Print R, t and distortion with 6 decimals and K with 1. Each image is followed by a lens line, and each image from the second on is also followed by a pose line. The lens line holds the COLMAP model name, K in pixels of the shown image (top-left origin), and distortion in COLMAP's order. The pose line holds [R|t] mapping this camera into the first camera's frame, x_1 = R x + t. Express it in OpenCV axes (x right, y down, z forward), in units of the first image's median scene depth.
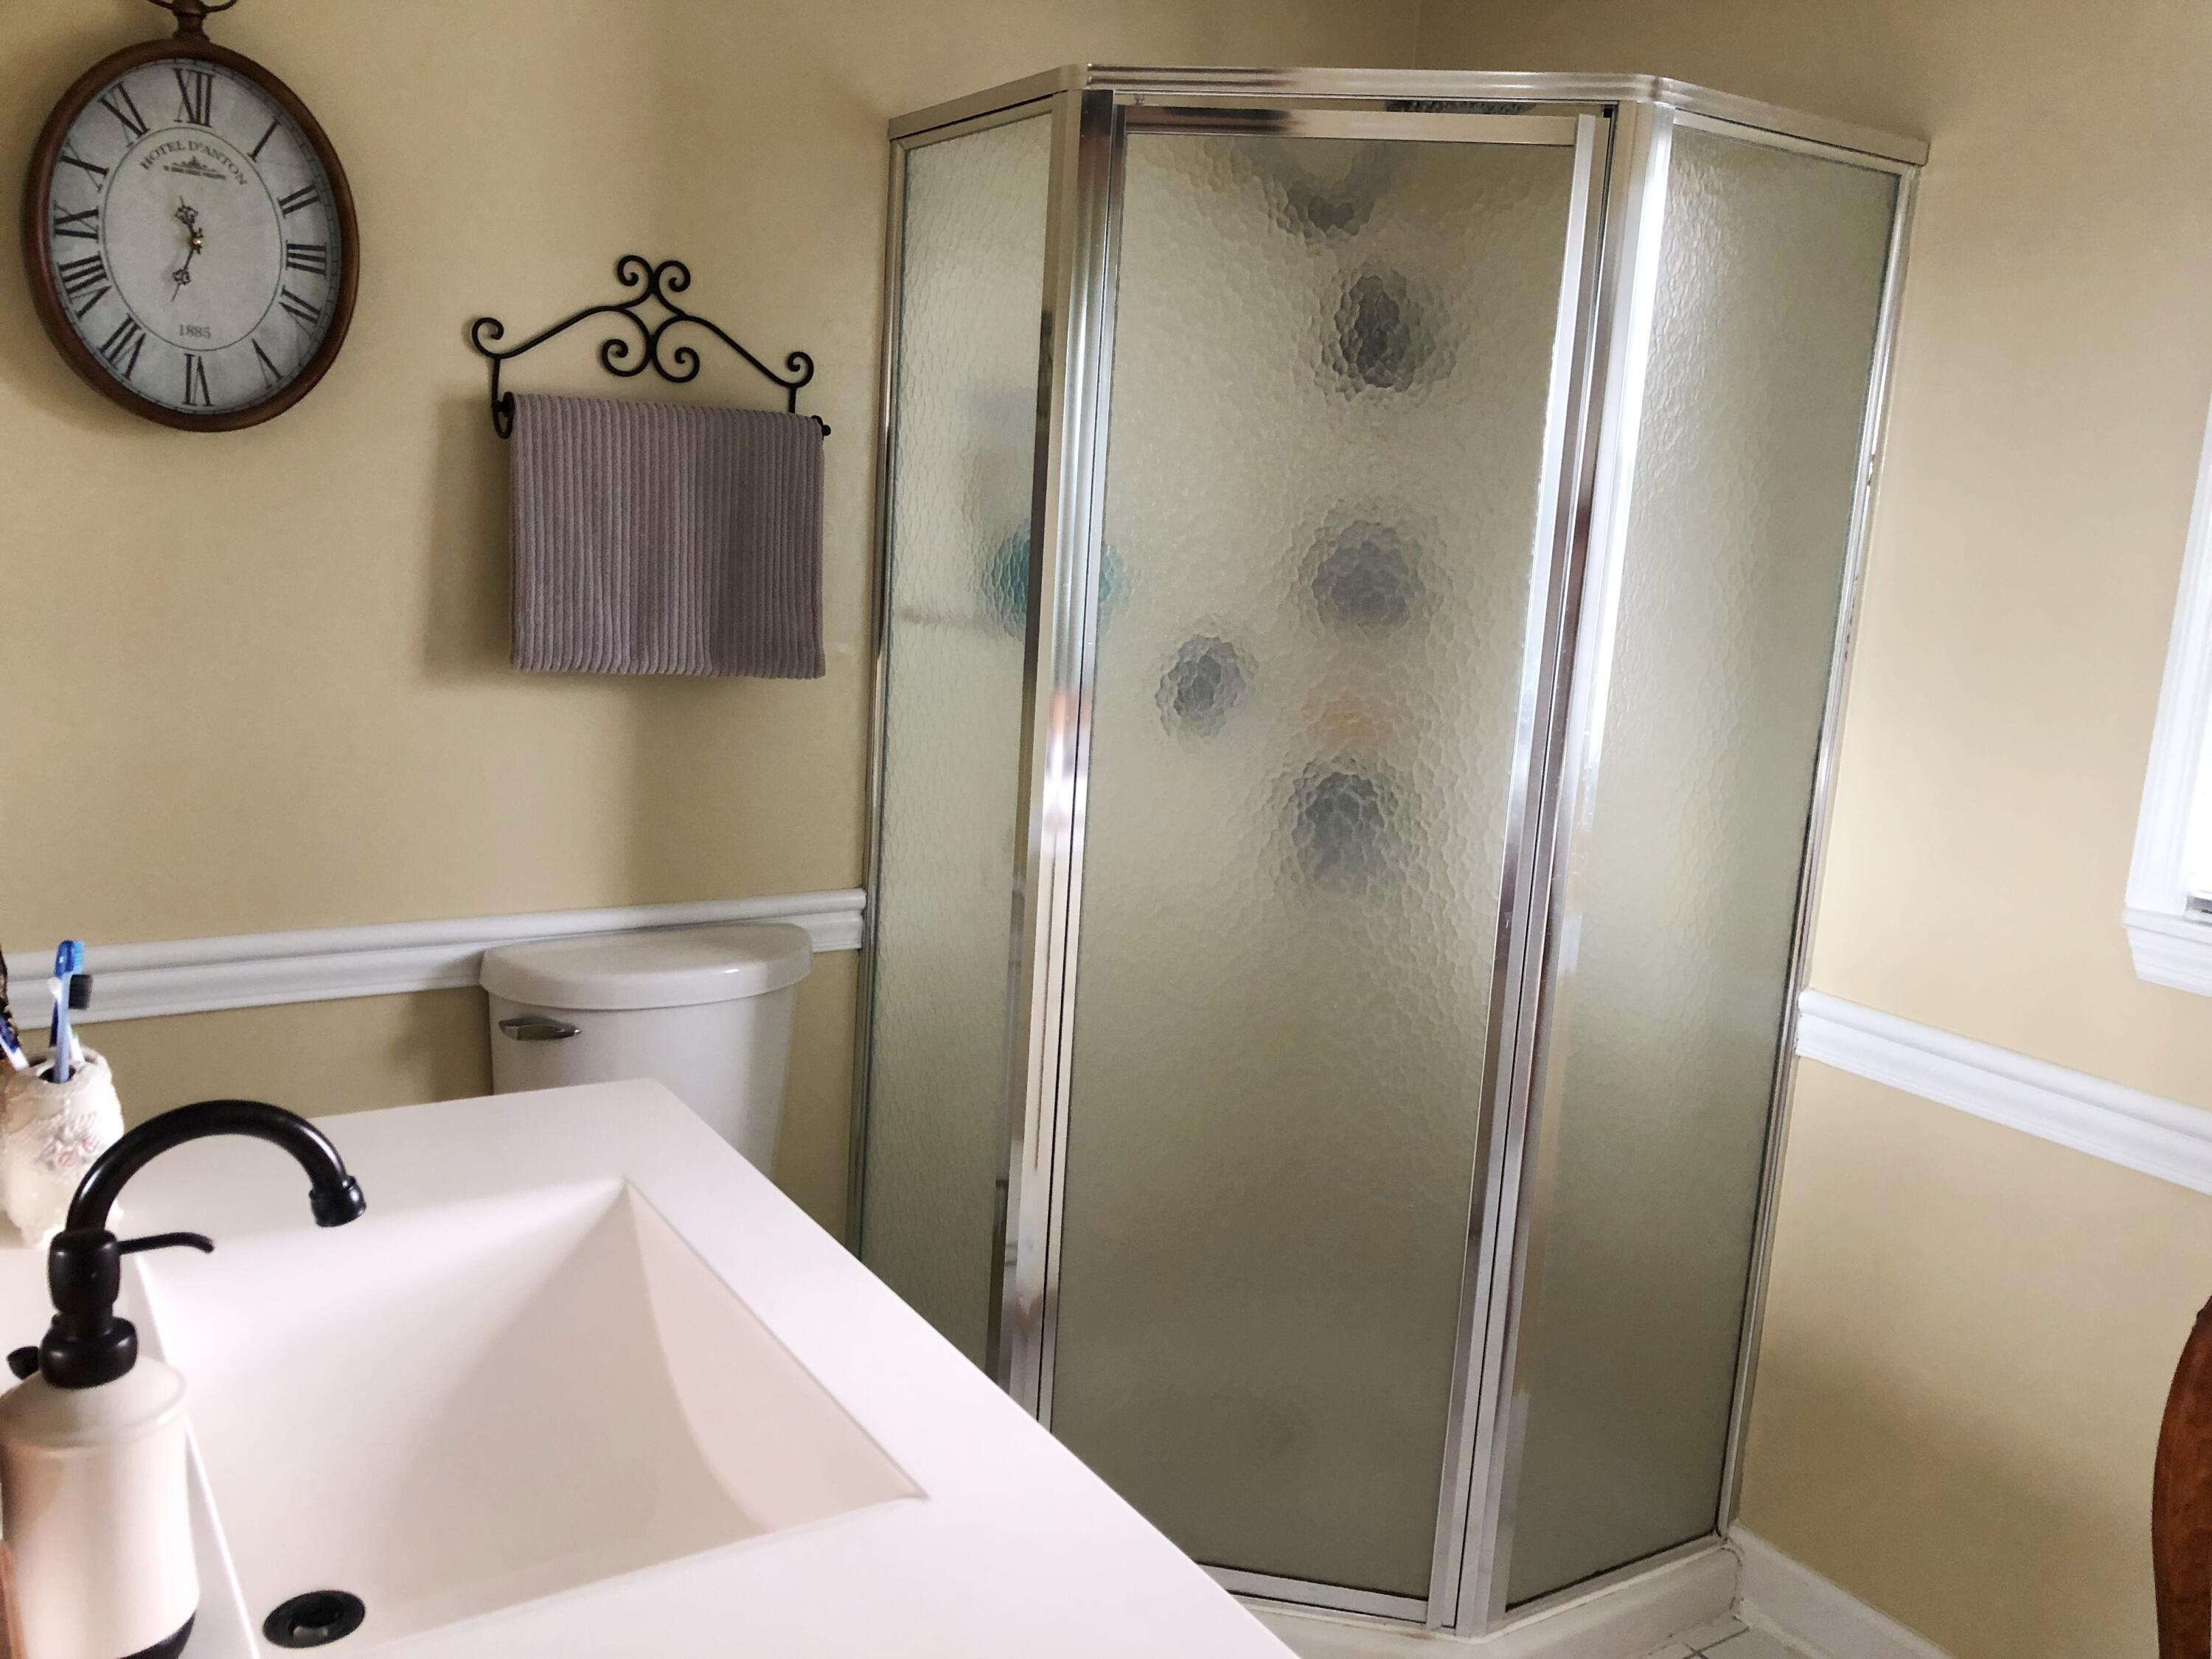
lens RADIAL K [[1853.4, 0, 1107.0], [0, 1853.4, 835.1], [0, 0, 1]] dist [0.056001, -0.040100]
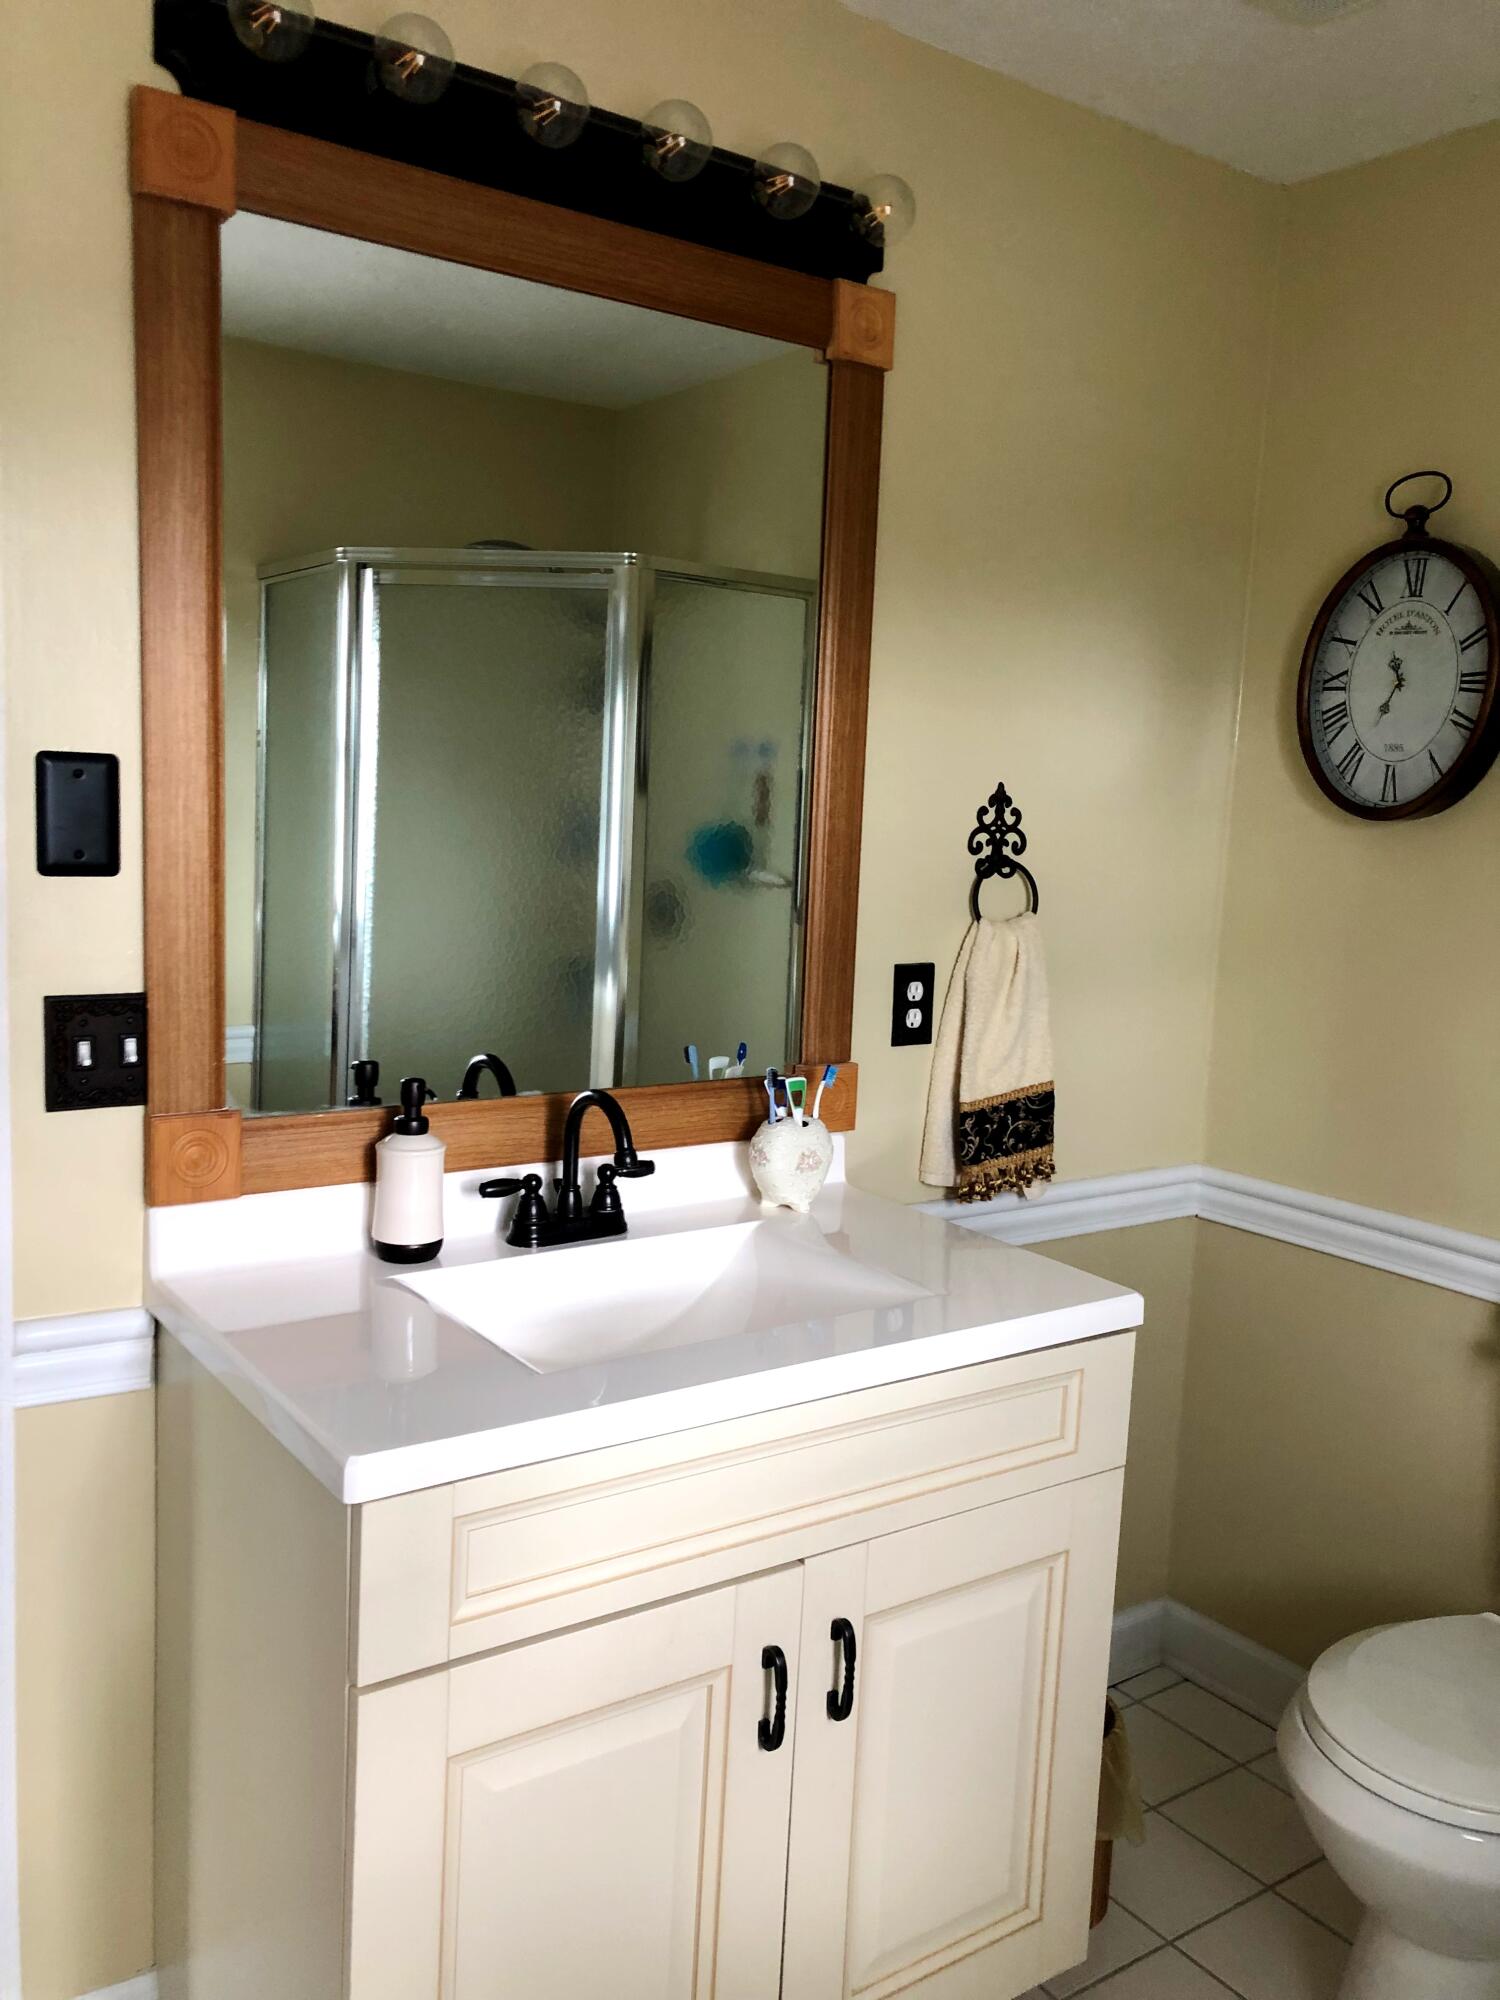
lens RADIAL K [[1675.8, 0, 750.3], [0, 1675.8, 1000.9], [0, 0, 1]] dist [0.056001, -0.040100]
pose [[0.059833, 0.061787, -0.996294, 0.712260], [-0.230753, 0.971905, 0.046416, -0.043138], [0.971171, 0.227121, 0.072410, 0.515894]]
